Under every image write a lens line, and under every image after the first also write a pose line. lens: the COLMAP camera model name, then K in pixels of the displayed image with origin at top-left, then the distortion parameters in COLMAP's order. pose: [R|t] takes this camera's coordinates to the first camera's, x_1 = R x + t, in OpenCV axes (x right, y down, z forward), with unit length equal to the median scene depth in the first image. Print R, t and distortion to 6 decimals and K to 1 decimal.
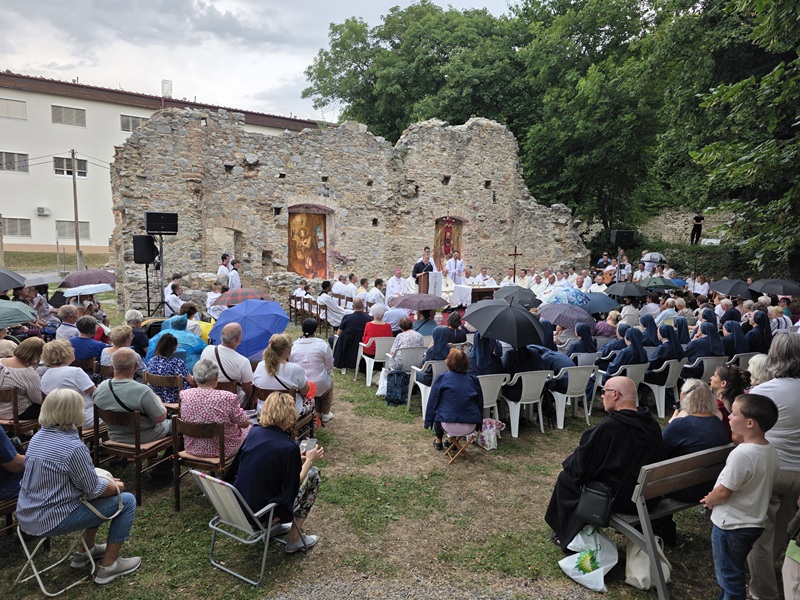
lens RADIAL K [[544.7, 0, 395.6], [0, 544.7, 319.4], [0, 0, 1]] dist [0.054002, -0.046988]
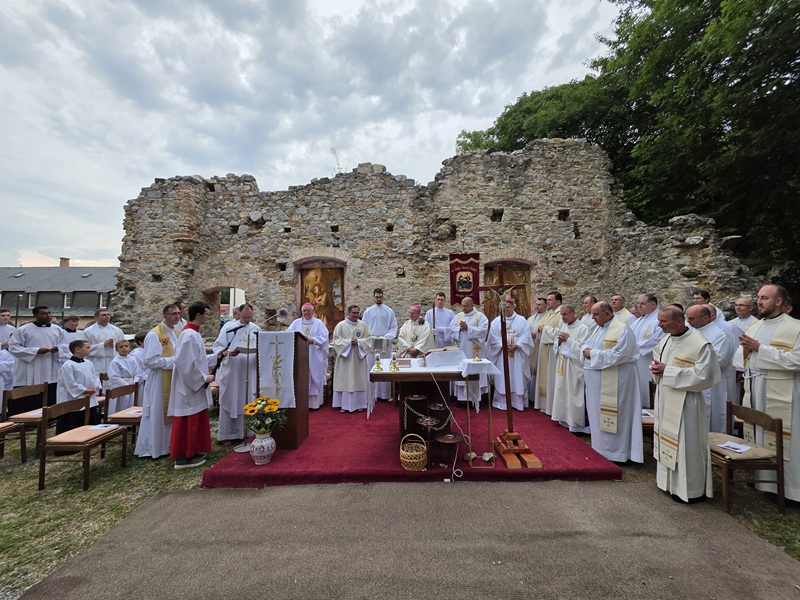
lens RADIAL K [[325.4, 0, 395.1], [0, 325.4, 297.8], [0, 0, 1]] dist [0.002156, 0.000258]
pose [[0.865032, -0.055882, -0.498595, 0.209498], [-0.039343, 0.983162, -0.178449, -0.051087], [0.500172, 0.173980, 0.848268, 0.593184]]
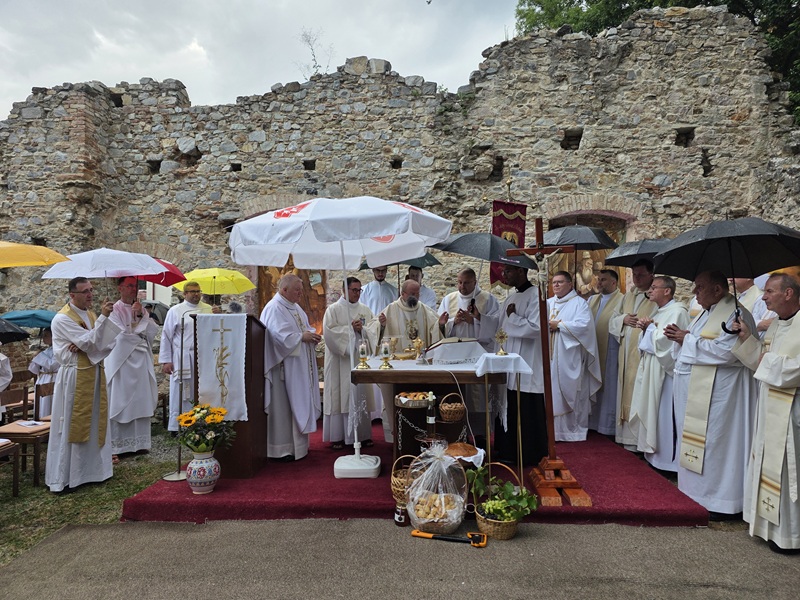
lens RADIAL K [[544.7, 0, 383.7], [0, 544.7, 298.8], [0, 0, 1]] dist [0.054002, -0.046988]
pose [[0.833936, -0.034713, -0.550768, 0.235408], [-0.051631, 0.988734, -0.140493, -0.040705], [0.549440, 0.145599, 0.822749, 0.572520]]
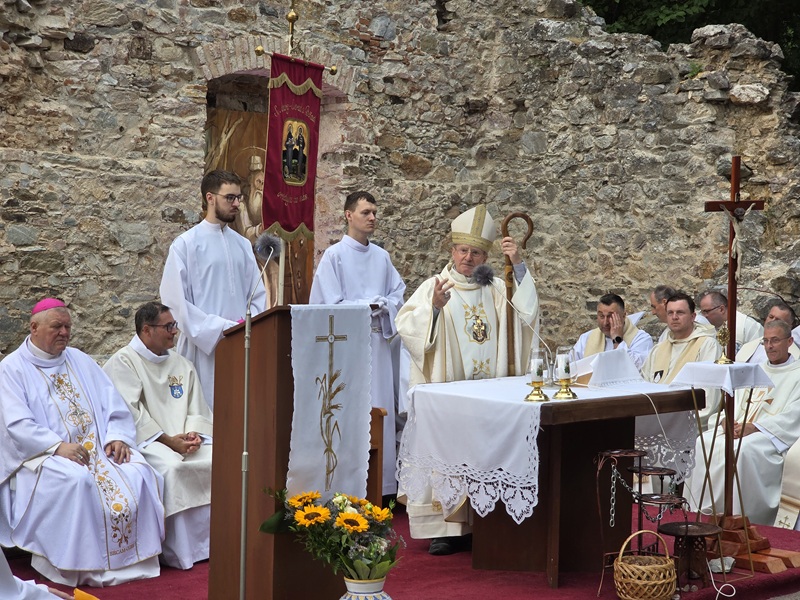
lens RADIAL K [[1544.7, 0, 401.0], [0, 1544.7, 303.2], [0, 0, 1]] dist [0.072577, 0.000000]
pose [[0.967871, -0.017569, 0.250834, -0.010322], [0.043395, 0.994259, -0.097803, -0.032249], [-0.247676, 0.105546, 0.963077, 0.420174]]
